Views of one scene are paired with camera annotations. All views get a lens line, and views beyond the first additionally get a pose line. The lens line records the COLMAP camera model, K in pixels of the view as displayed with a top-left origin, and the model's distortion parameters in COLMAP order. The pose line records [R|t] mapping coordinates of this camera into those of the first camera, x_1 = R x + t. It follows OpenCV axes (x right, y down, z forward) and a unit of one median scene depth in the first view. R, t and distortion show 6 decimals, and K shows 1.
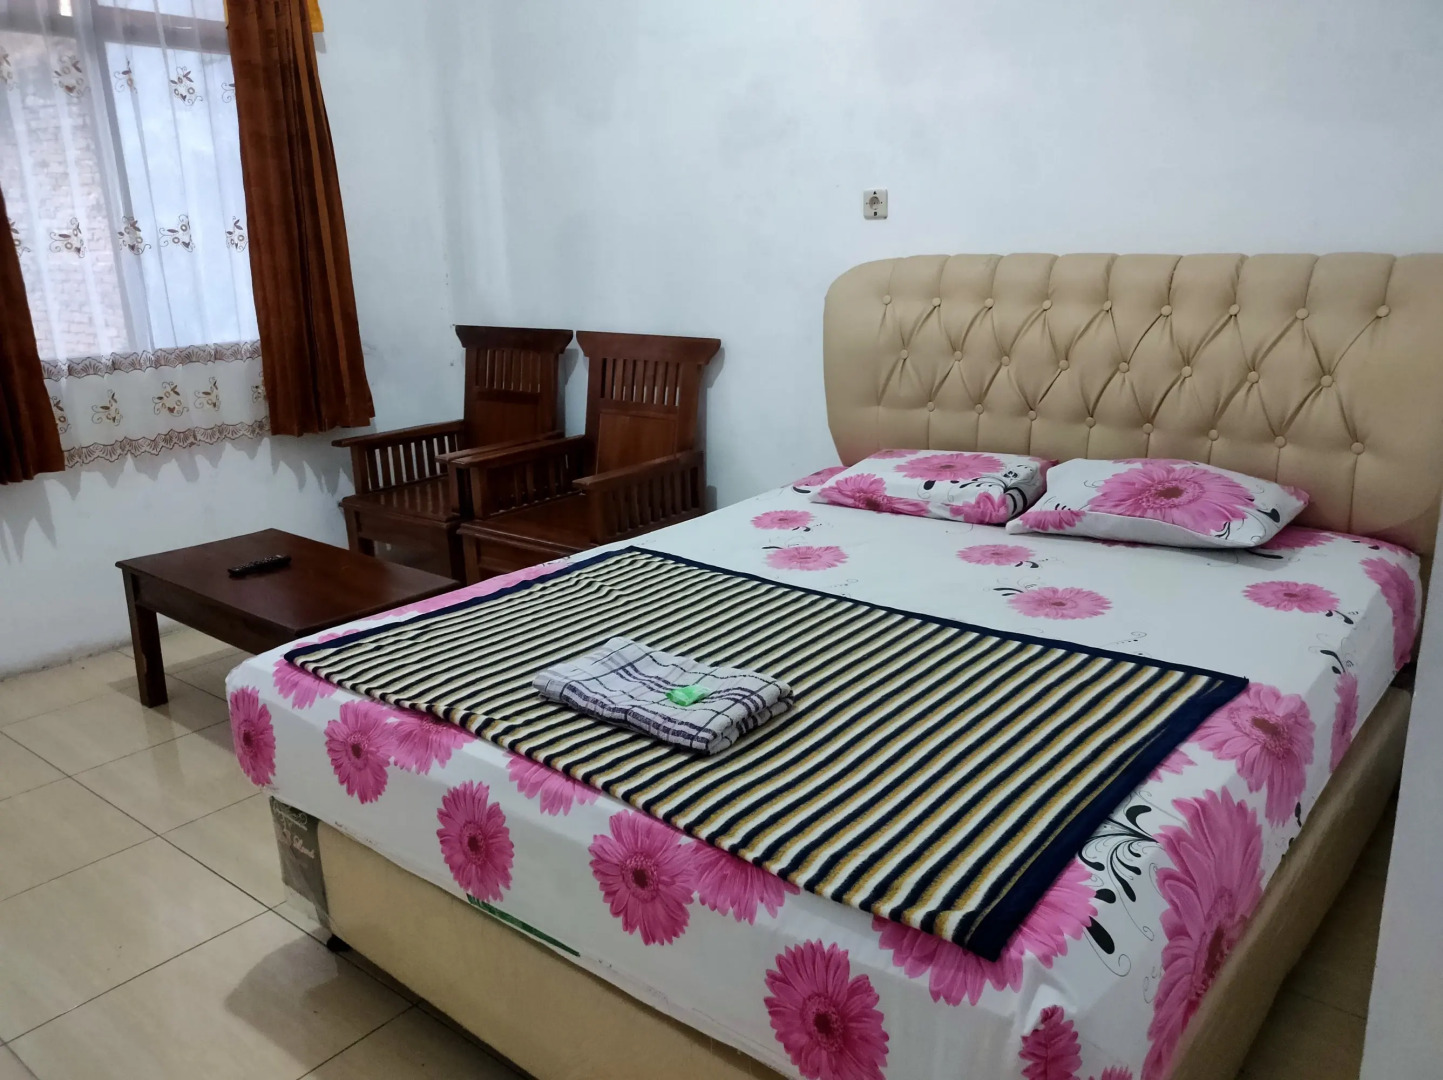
lens RADIAL K [[1123.5, 0, 721.2], [0, 1123.5, 538.7], [0, 0, 1]] dist [0.009716, 0.007906]
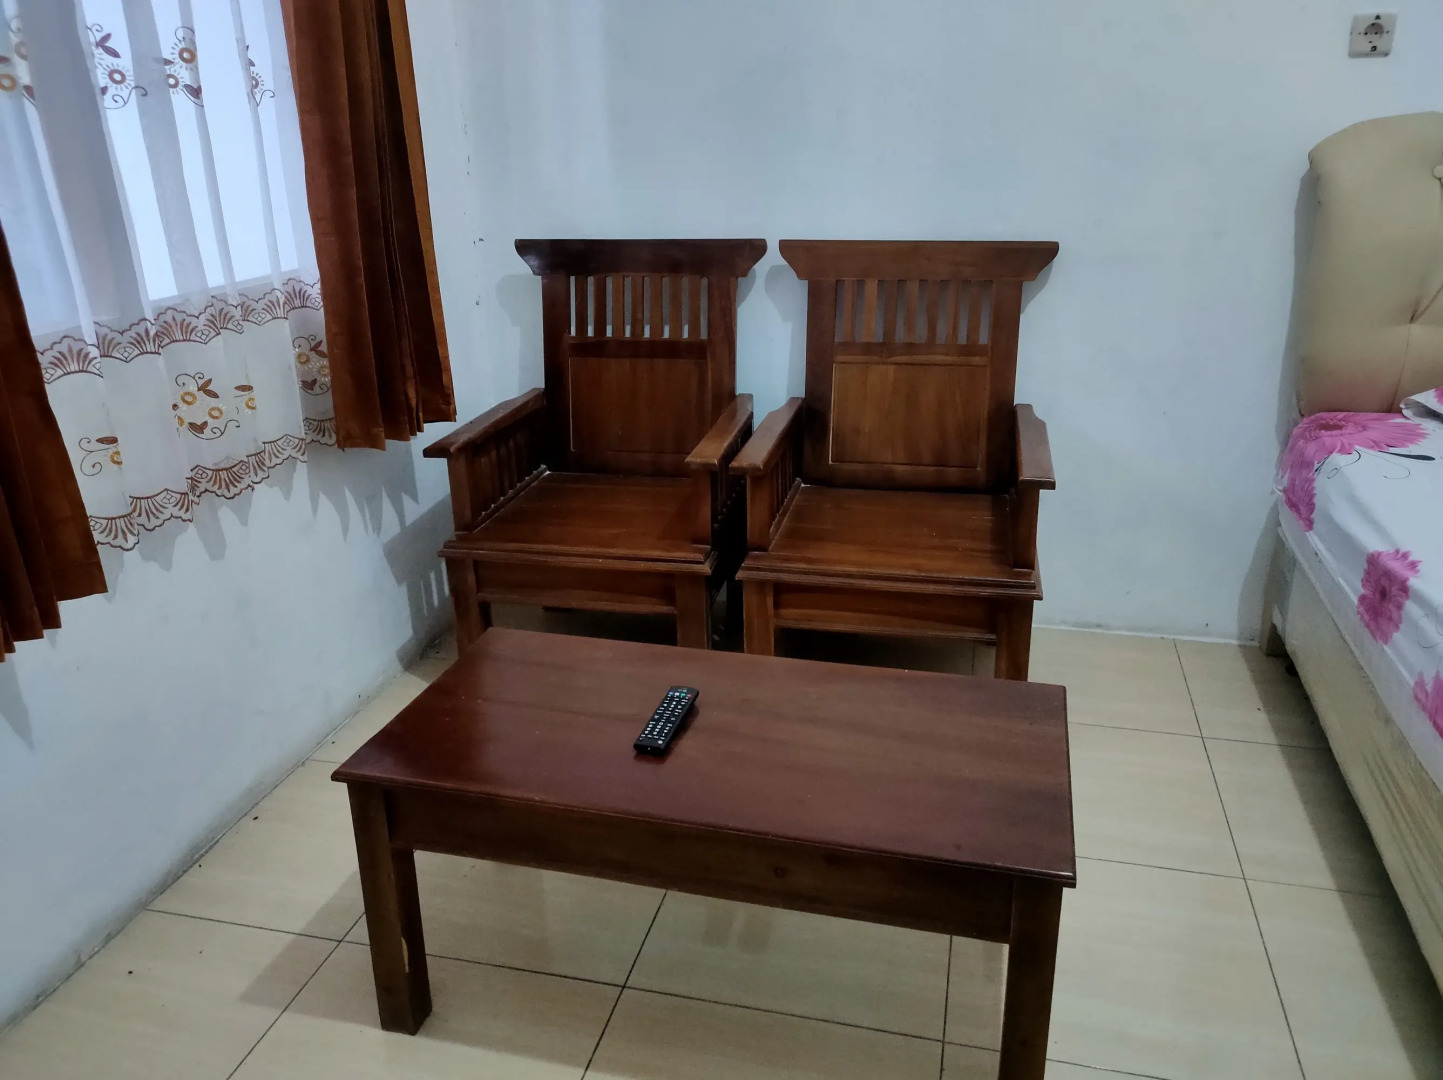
lens RADIAL K [[1123.5, 0, 719.2], [0, 1123.5, 539.5], [0, 0, 1]] dist [0.009716, 0.007906]
pose [[0.905049, -0.145185, 0.399759, -0.469411], [0.112947, 0.988228, 0.103196, -0.087666], [-0.410035, -0.048246, 0.910793, 0.425292]]
